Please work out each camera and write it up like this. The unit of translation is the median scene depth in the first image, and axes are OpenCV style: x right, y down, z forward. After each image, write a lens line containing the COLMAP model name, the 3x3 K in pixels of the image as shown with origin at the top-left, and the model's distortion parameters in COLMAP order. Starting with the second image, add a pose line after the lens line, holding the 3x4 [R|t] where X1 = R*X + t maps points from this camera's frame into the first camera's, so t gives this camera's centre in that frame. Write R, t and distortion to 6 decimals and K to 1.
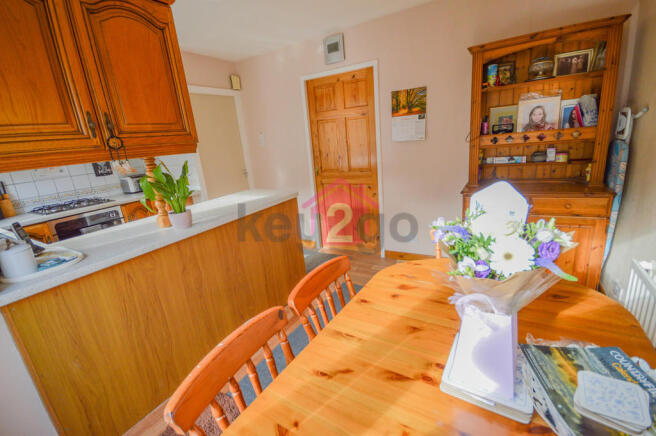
lens RADIAL K [[287.6, 0, 329.0], [0, 287.6, 214.9], [0, 0, 1]] dist [0.001887, -0.009003]
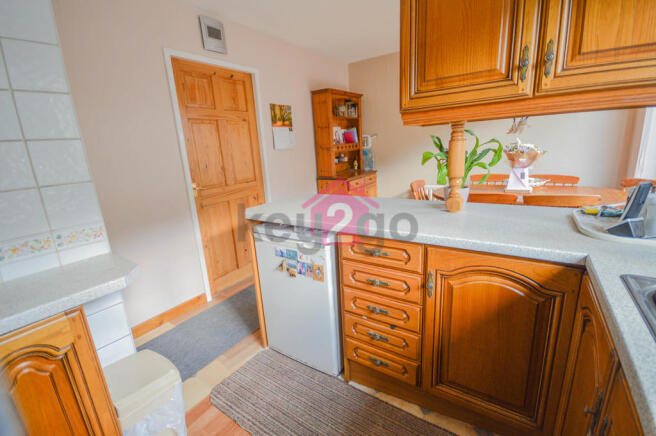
lens RADIAL K [[287.6, 0, 329.0], [0, 287.6, 214.9], [0, 0, 1]] dist [0.001887, -0.009003]
pose [[0.061563, -0.166787, 0.984069, -0.898115], [0.306478, 0.941468, 0.140393, -0.118667], [-0.949885, 0.292952, 0.109076, 0.793969]]
